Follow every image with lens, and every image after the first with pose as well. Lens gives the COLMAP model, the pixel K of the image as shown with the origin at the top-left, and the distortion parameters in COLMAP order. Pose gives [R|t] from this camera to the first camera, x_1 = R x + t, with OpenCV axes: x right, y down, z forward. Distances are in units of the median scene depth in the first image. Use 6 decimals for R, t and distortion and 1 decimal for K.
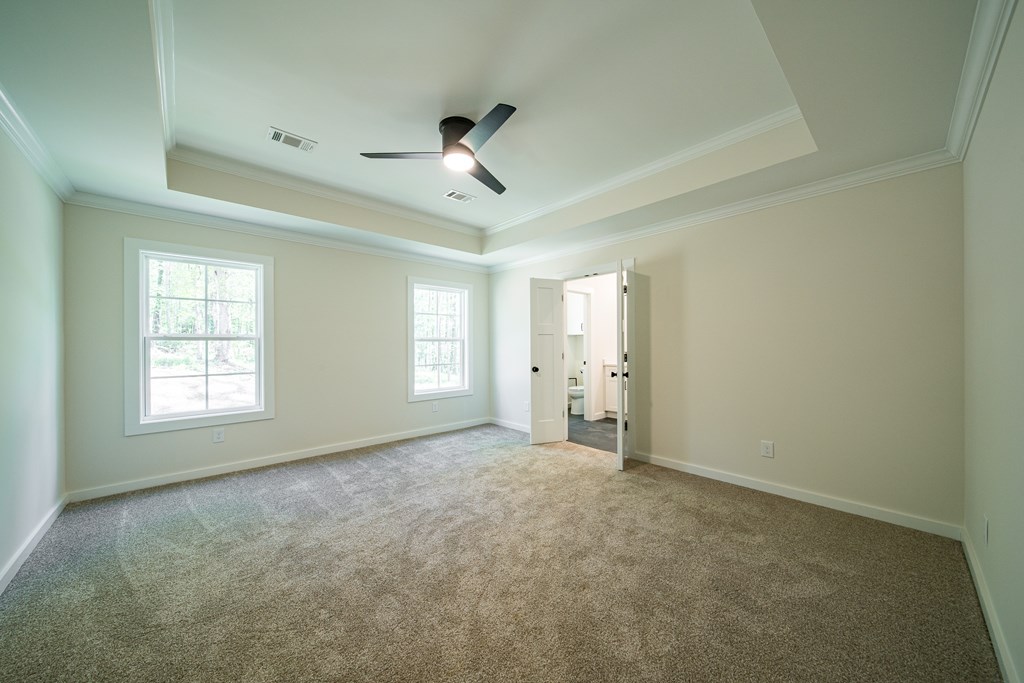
lens RADIAL K [[355.8, 0, 508.4], [0, 355.8, 343.7], [0, 0, 1]] dist [-0.003710, -0.000375]
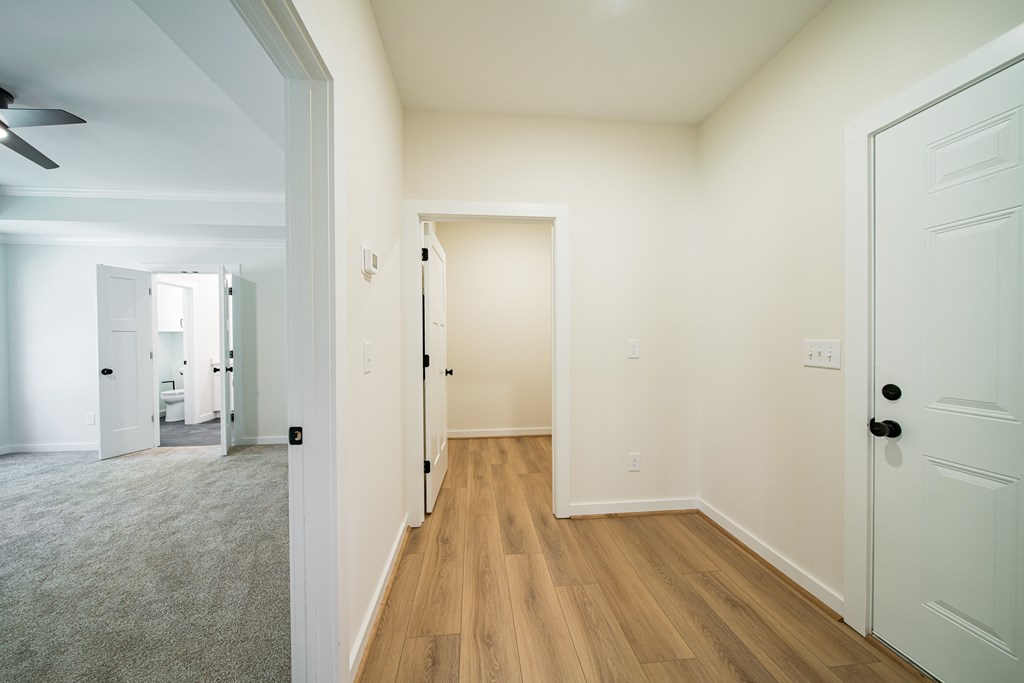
lens RADIAL K [[355.8, 0, 508.4], [0, 355.8, 343.7], [0, 0, 1]] dist [-0.003710, -0.000375]
pose [[0.591788, -0.007778, 0.806056, -0.046229], [0.003166, 0.999968, 0.007324, 0.001319], [-0.806087, -0.001782, 0.591794, -0.346641]]
